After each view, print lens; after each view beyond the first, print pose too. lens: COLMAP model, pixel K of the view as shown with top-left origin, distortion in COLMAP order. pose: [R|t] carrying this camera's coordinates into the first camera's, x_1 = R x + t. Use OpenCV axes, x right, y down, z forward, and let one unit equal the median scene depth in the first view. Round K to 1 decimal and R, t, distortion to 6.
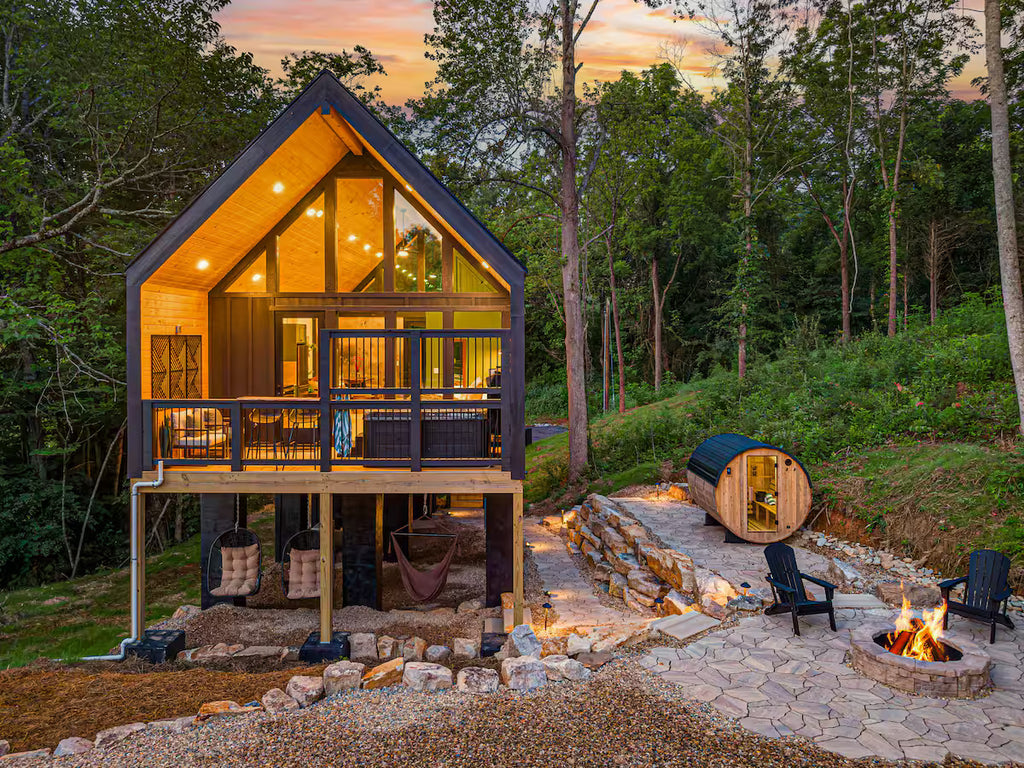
lens RADIAL K [[721.8, 0, 494.2], [0, 721.8, 337.8], [0, 0, 1]] dist [0.002787, -0.001128]
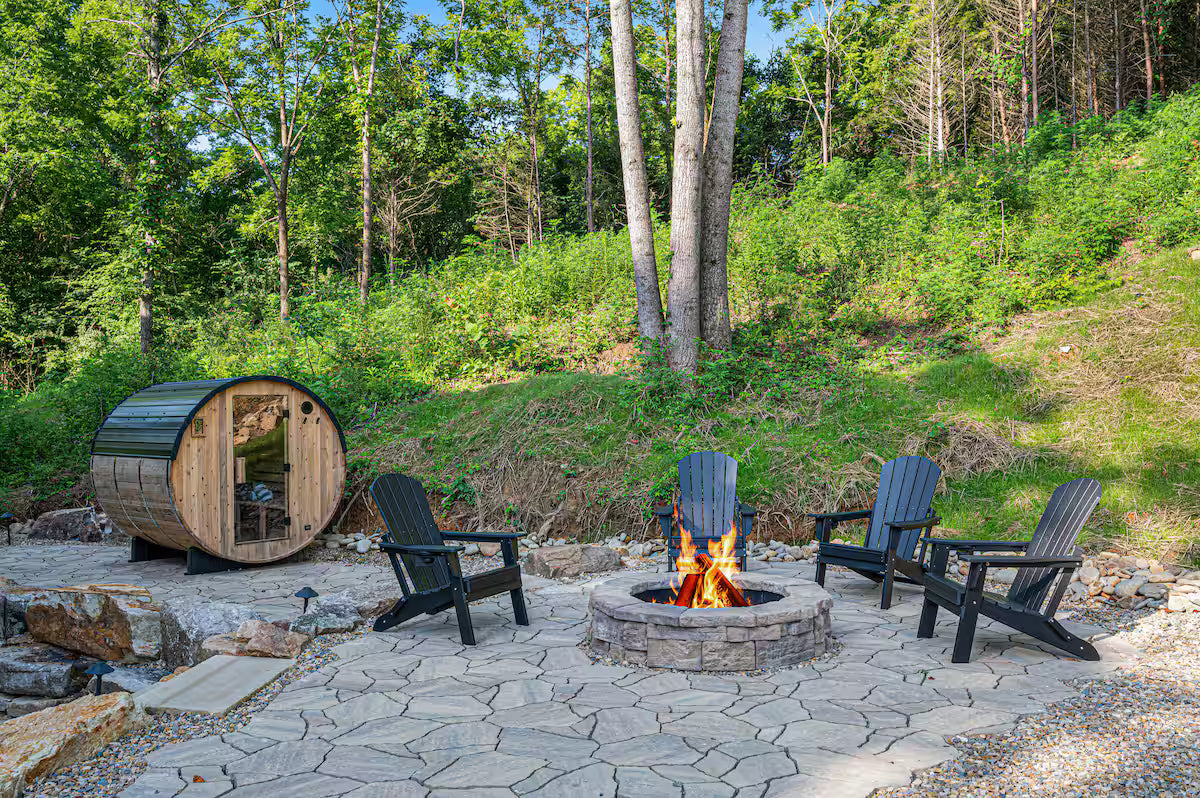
lens RADIAL K [[986.2, 0, 583.7], [0, 986.2, 395.8], [0, 0, 1]] dist [0.018893, 0.000600]
pose [[0.696601, -0.000791, 0.717458, 0.022090], [0.005621, 0.999975, -0.004355, 0.168643], [-0.717437, 0.007066, 0.696588, 0.338930]]
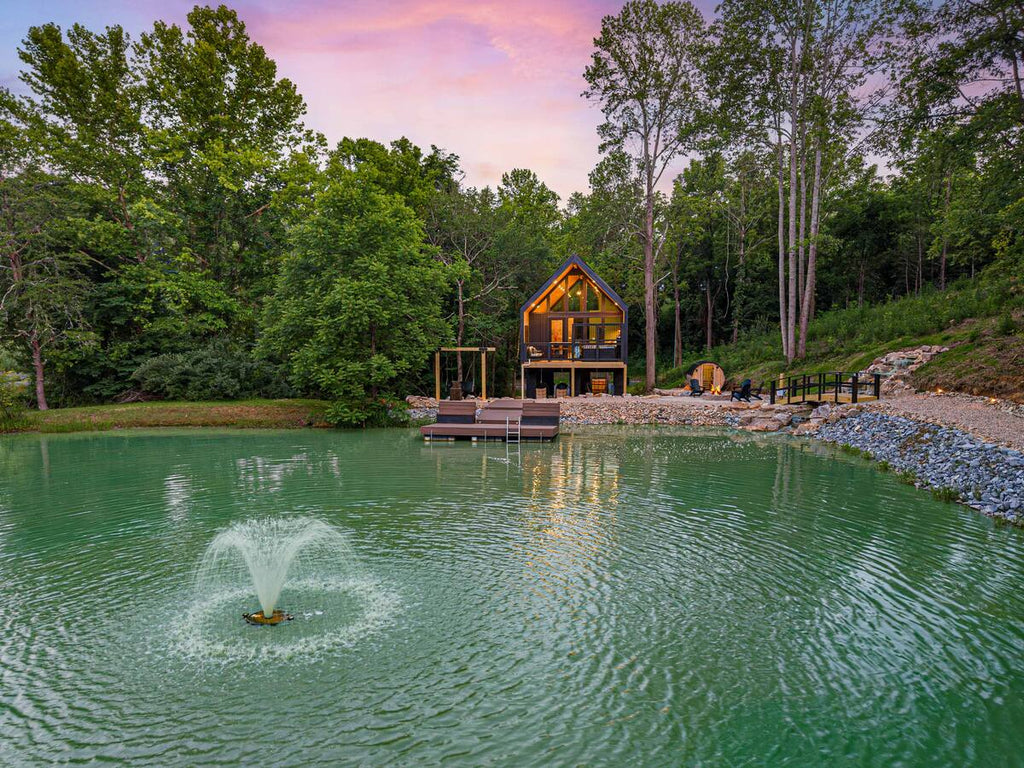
lens RADIAL K [[731.7, 0, 500.7], [0, 731.7, 402.0], [0, 0, 1]] dist [-0.000011, 0.002484]
pose [[0.992389, 0.009016, -0.122812, -0.105099], [0.003151, 0.995130, 0.098517, 0.015072], [0.123102, -0.098155, 0.987528, -2.097069]]
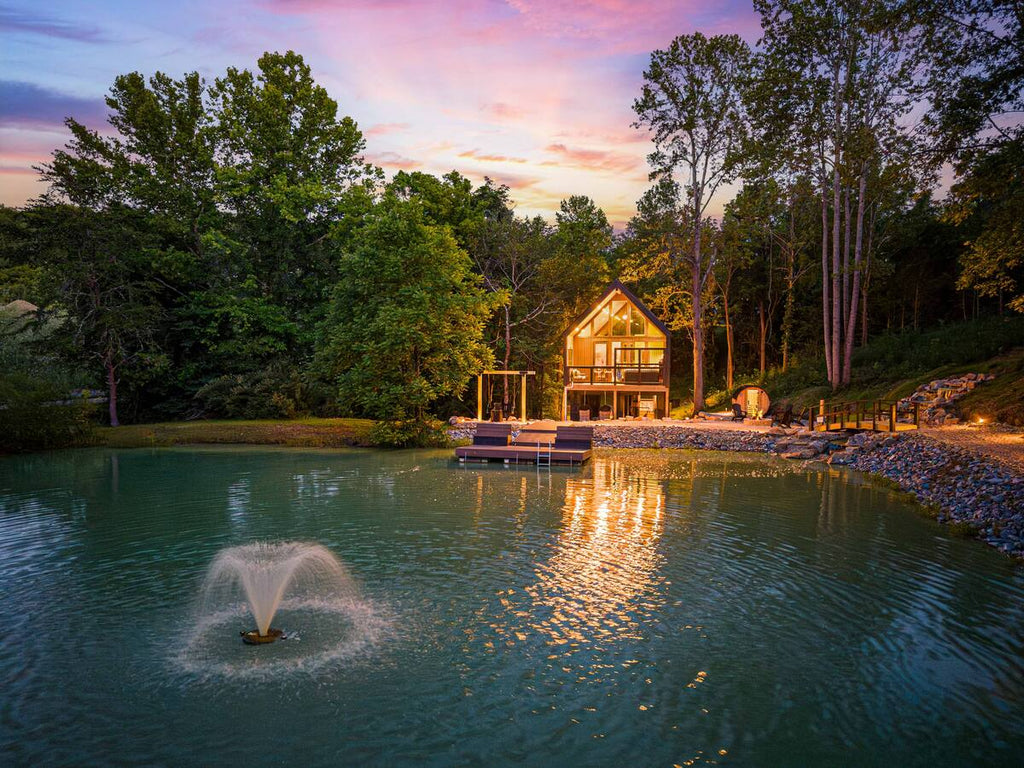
lens RADIAL K [[716.4, 0, 512.5], [0, 716.4, 391.7], [0, 0, 1]] dist [0.004181, -0.002404]
pose [[0.980072, 0.014692, -0.198099, -0.014141], [-0.002604, 0.998126, 0.061140, -0.006328], [0.198626, -0.059406, 0.978273, -2.102178]]
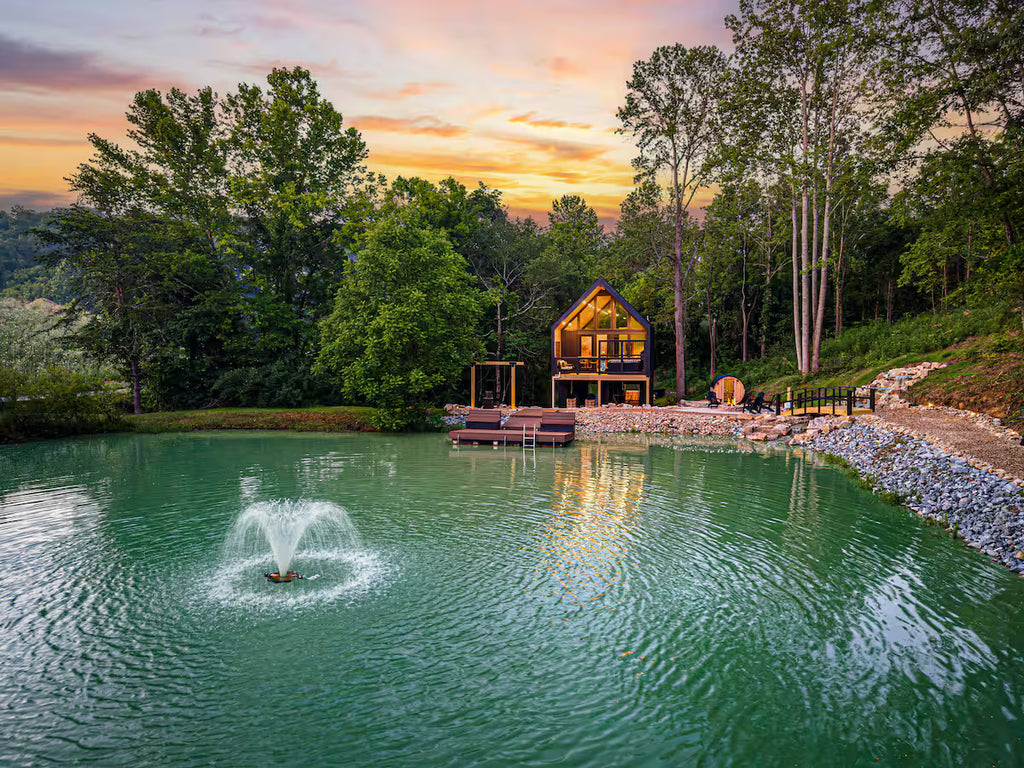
lens RADIAL K [[698.9, 0, 501.5], [0, 698.9, 380.0], [0, 0, 1]] dist [0.003735, -0.000070]
pose [[0.977199, 0.009565, -0.212108, 0.045709], [0.002139, 0.998490, 0.054885, -0.002265], [0.212313, -0.054087, 0.975704, -2.236191]]
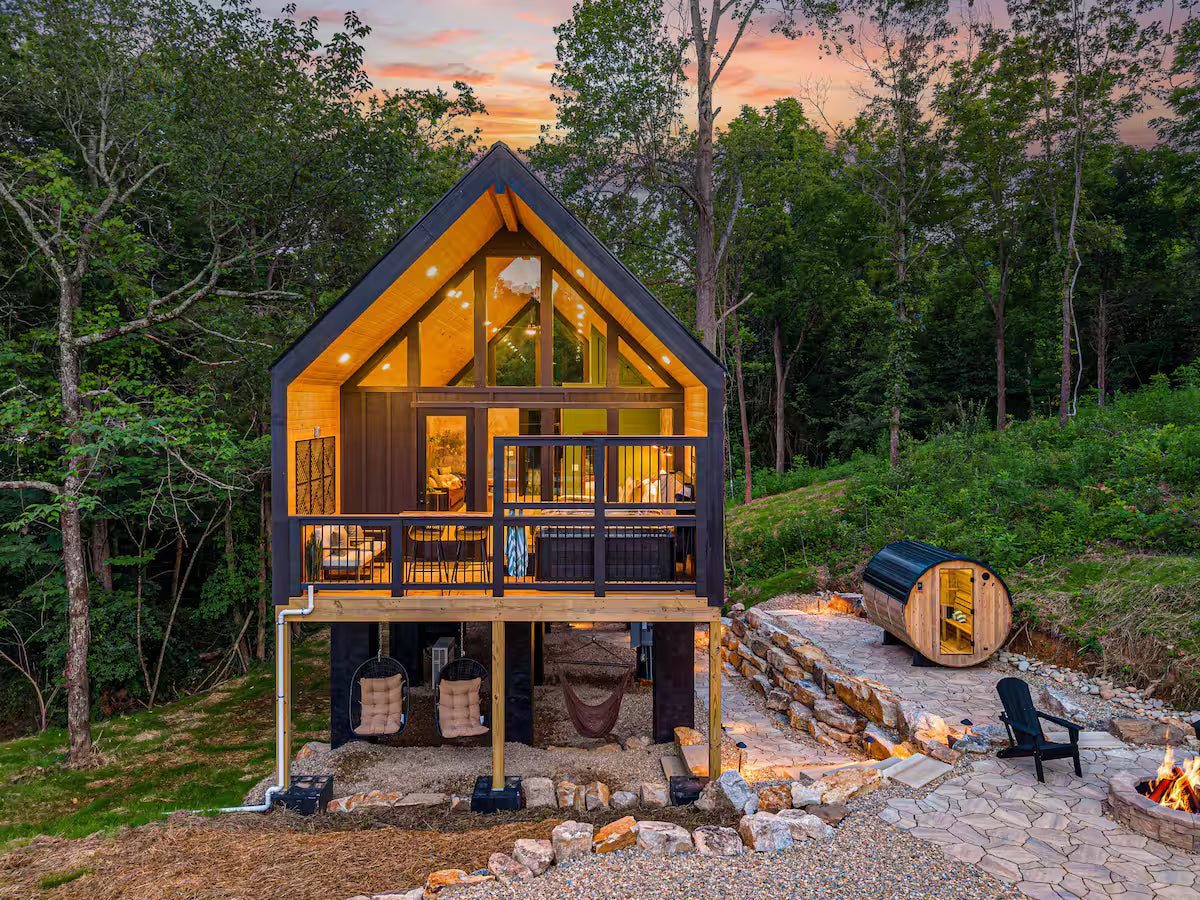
lens RADIAL K [[842.4, 0, 579.7], [0, 842.4, 411.9], [0, 0, 1]] dist [0.002658, 0.001563]
pose [[0.999691, 0.002789, 0.024689, -0.120209], [-0.003054, 0.999938, 0.010676, -0.039957], [-0.024658, -0.010748, 0.999638, -0.024692]]
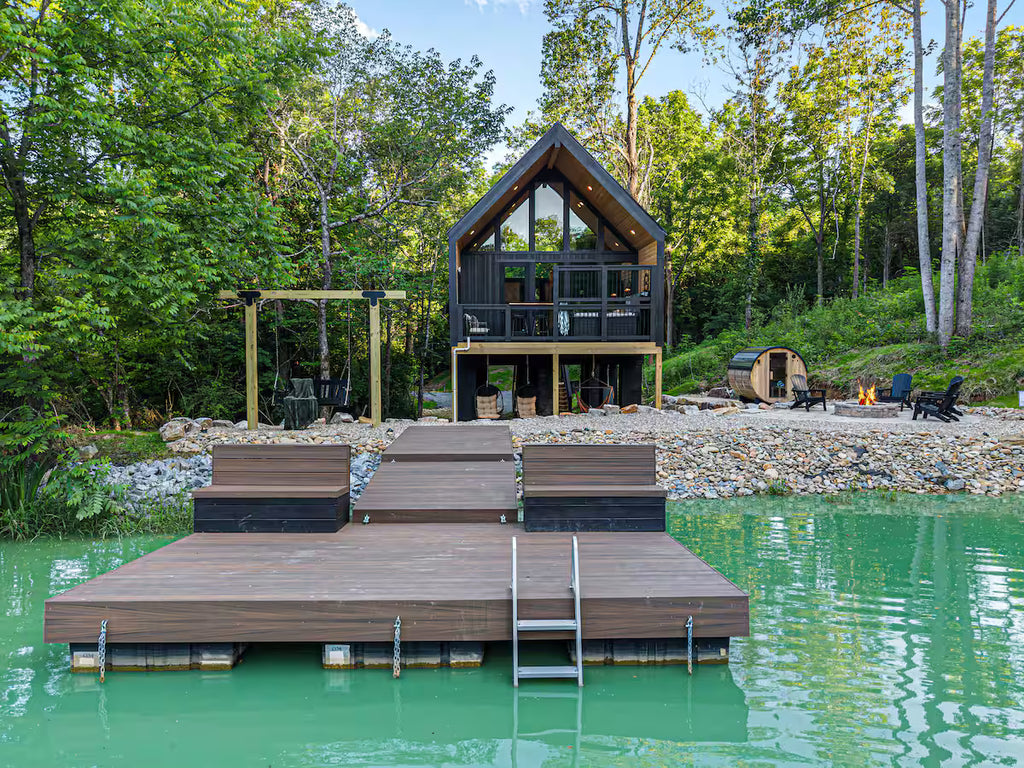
lens RADIAL K [[698.9, 0, 501.5], [0, 698.9, 380.0], [0, 0, 1]] dist [0.003735, -0.000070]
pose [[0.999228, -0.003872, 0.039101, -0.334688], [0.001744, 0.998524, 0.054290, 0.138753], [-0.039254, -0.054179, 0.997759, -0.596787]]
